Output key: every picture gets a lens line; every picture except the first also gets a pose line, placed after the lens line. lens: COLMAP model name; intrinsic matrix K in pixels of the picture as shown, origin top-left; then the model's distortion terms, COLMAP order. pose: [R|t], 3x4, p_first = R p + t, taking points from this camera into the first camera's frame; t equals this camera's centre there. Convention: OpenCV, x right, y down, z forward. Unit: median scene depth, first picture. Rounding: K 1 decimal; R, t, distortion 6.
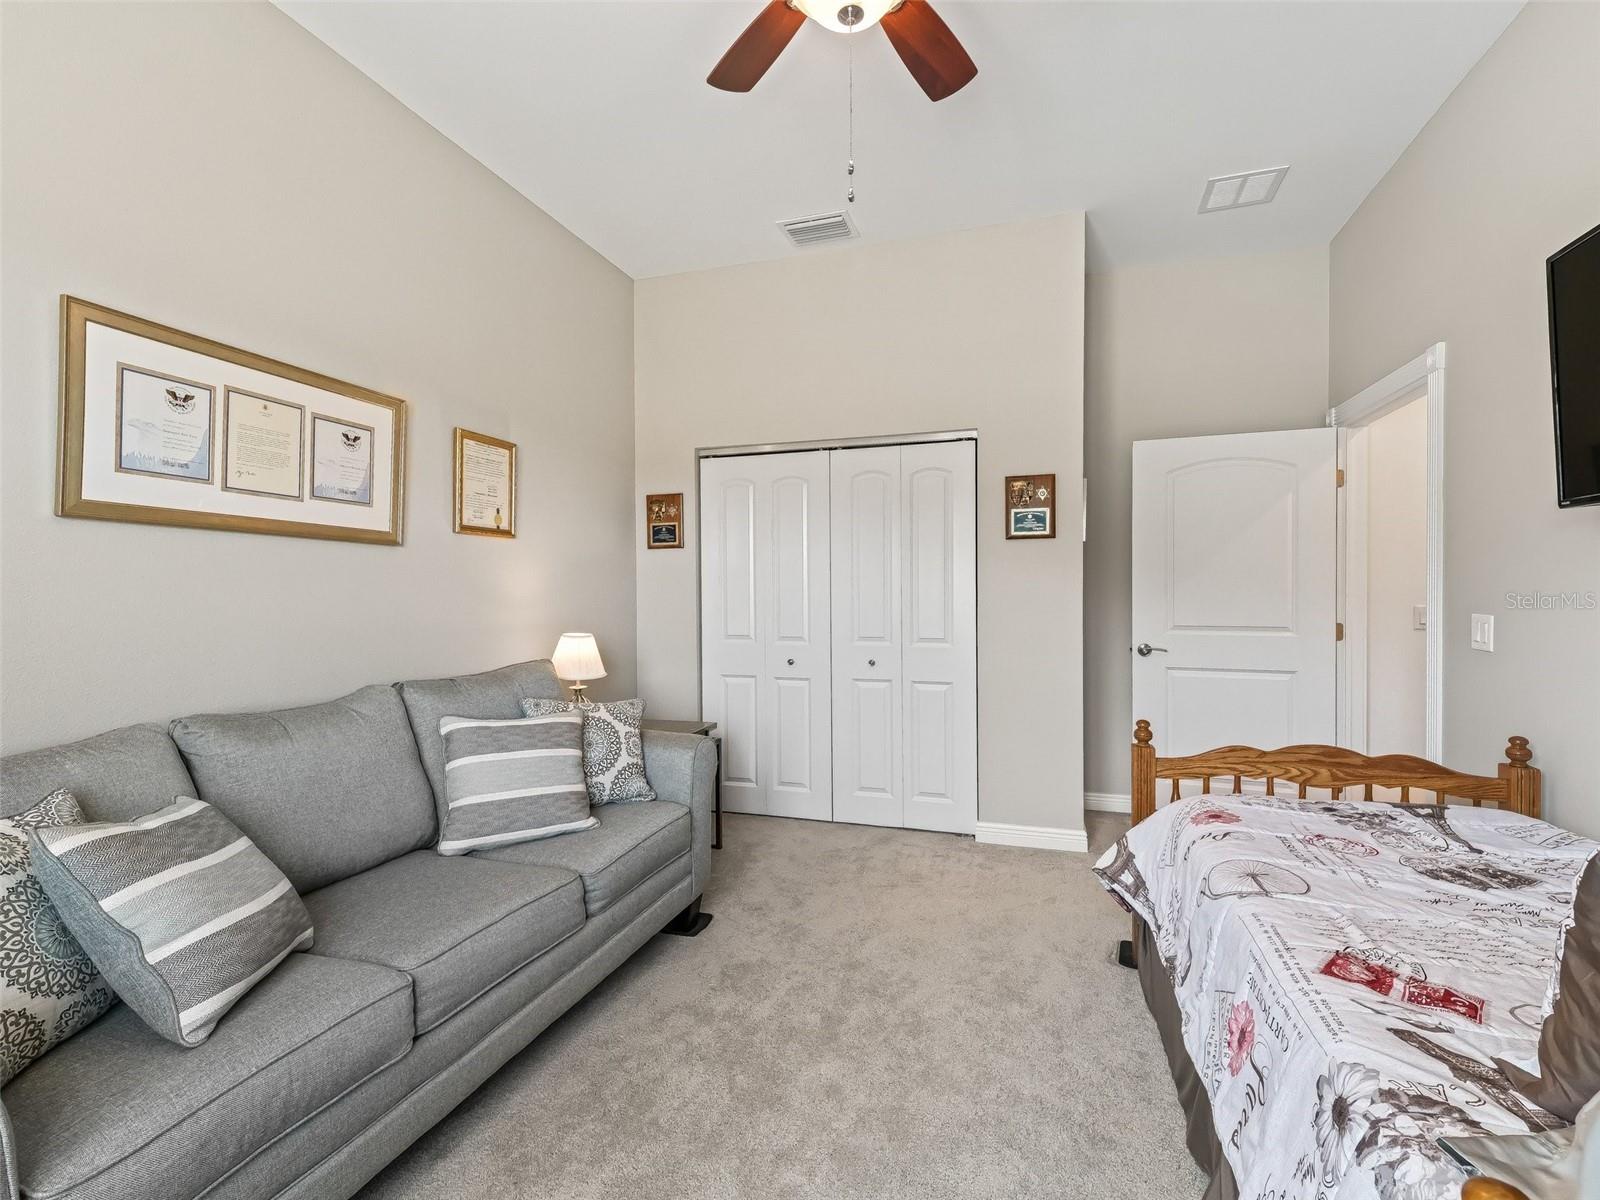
lens RADIAL K [[720.7, 0, 804.8], [0, 720.7, 591.2], [0, 0, 1]] dist [0.000240, 0.000036]
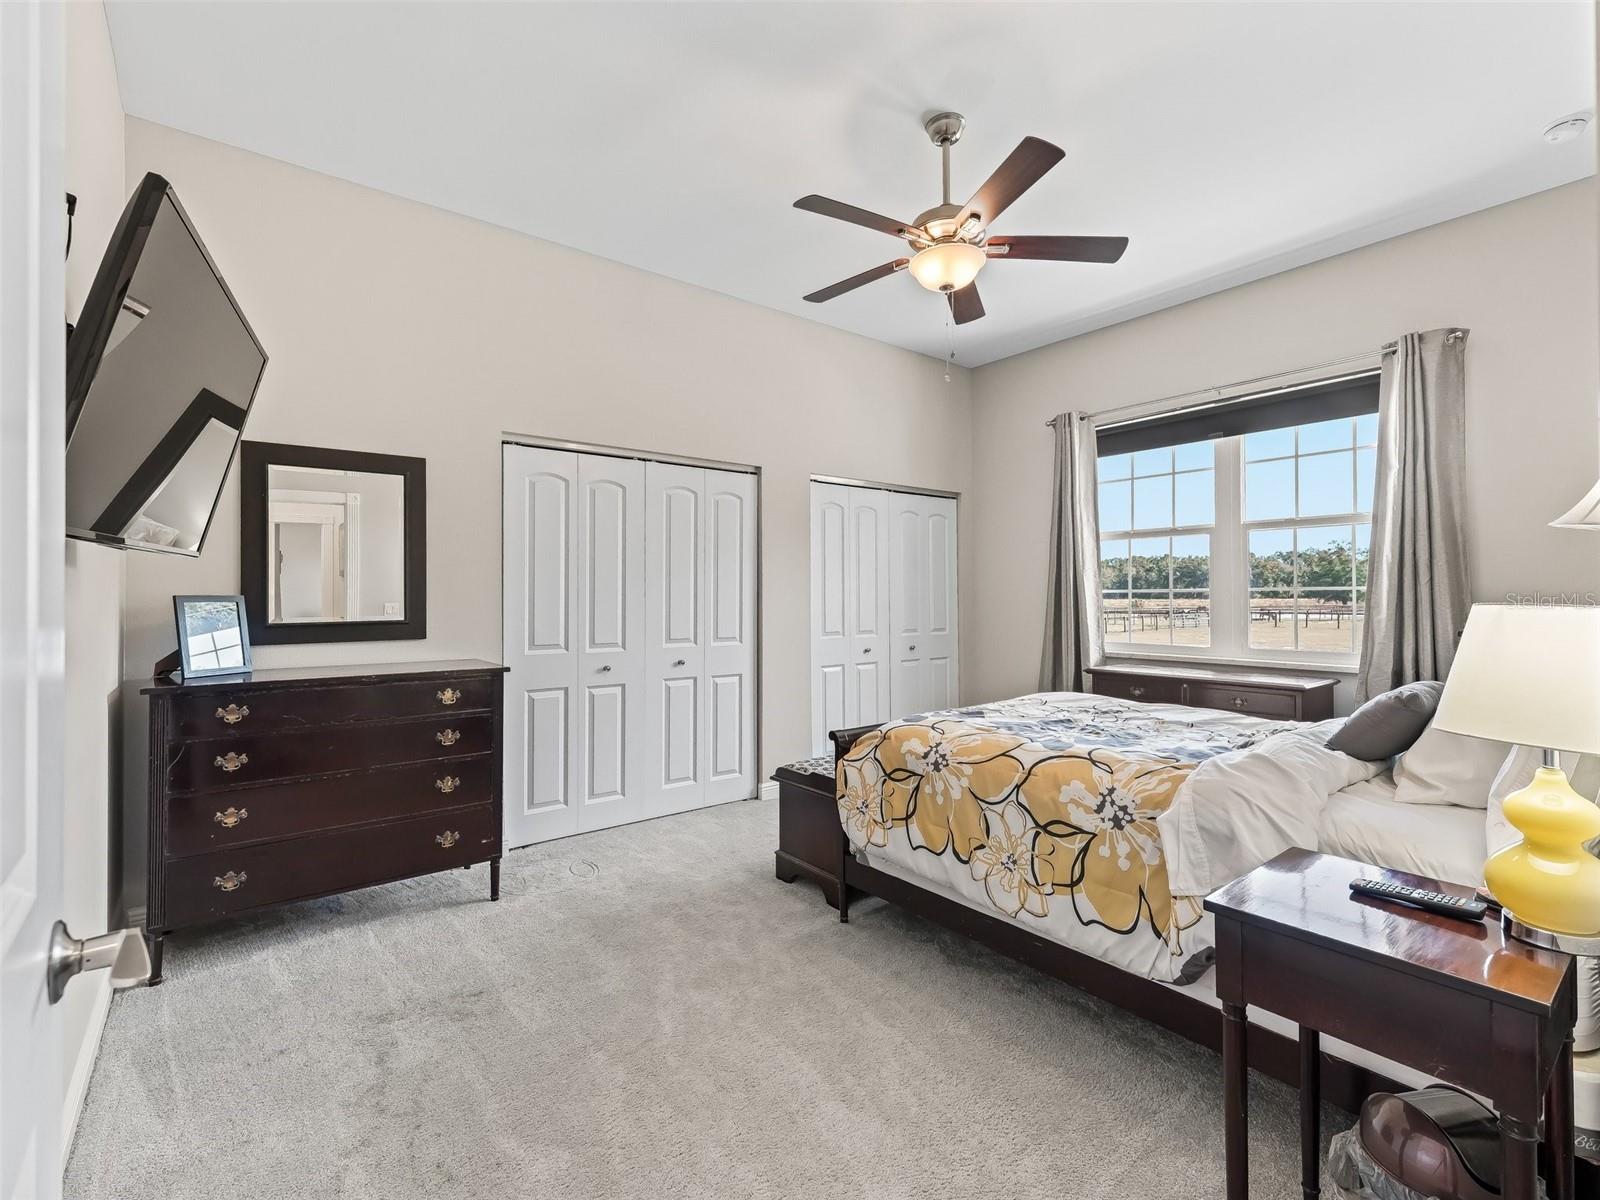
lens RADIAL K [[720.7, 0, 804.8], [0, 720.7, 591.2], [0, 0, 1]] dist [0.000240, 0.000036]
pose [[0.541066, 0.005895, 0.840960, -0.714608], [-0.001961, 0.999982, -0.005748, -0.001866], [-0.840978, 0.001461, 0.541067, 0.243820]]
